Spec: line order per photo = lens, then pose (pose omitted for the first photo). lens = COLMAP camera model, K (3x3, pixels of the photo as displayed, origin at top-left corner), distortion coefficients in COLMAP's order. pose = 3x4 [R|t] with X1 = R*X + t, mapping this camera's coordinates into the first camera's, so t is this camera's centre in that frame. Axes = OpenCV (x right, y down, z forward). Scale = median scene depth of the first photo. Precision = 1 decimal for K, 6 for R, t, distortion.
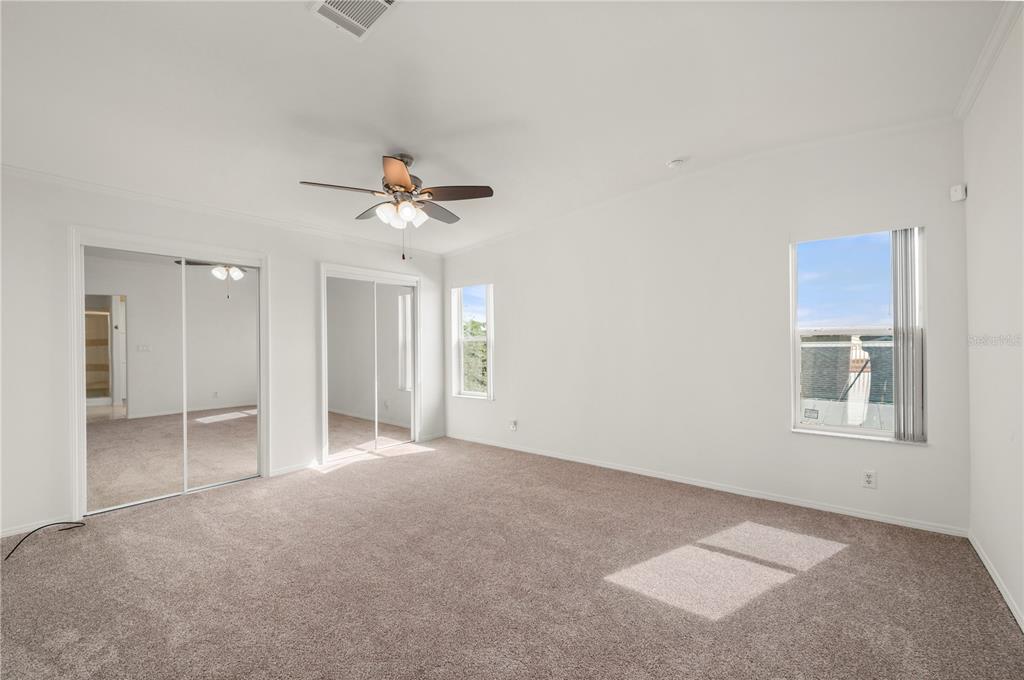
lens RADIAL K [[421.9, 0, 512.0], [0, 421.9, 340.0], [0, 0, 1]] dist [-0.000675, -0.000097]
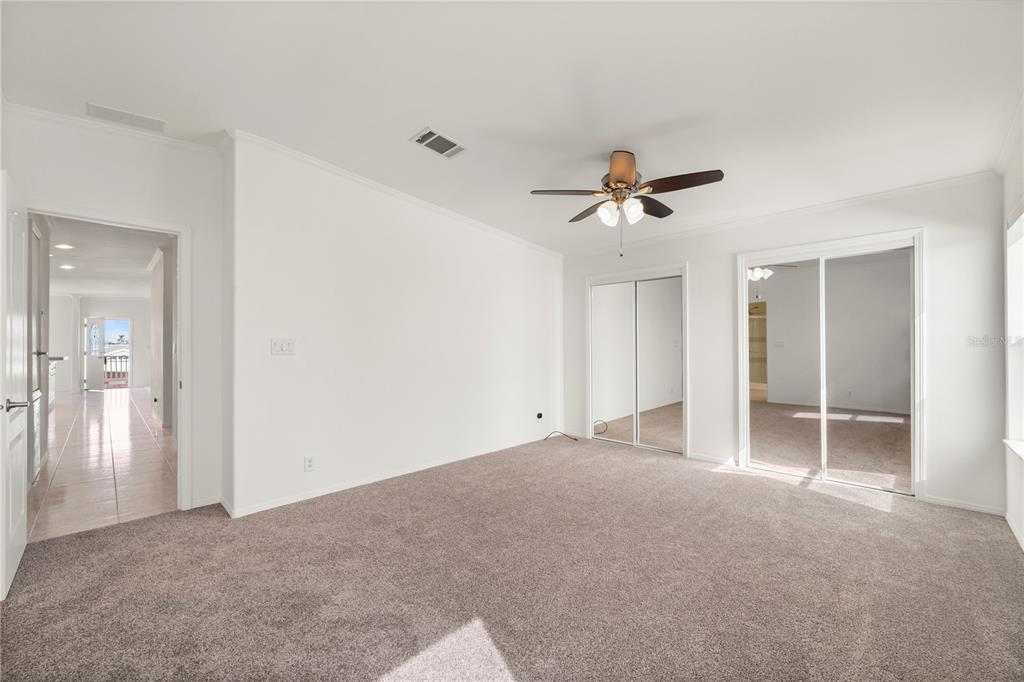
lens RADIAL K [[407.0, 0, 513.8], [0, 407.0, 346.3], [0, 0, 1]] dist [-0.001240, -0.000280]
pose [[-0.083464, 0.009456, -0.996466, 0.525397], [0.013095, 0.999879, 0.008392, 0.008247], [0.996425, -0.012349, -0.083578, 0.591856]]
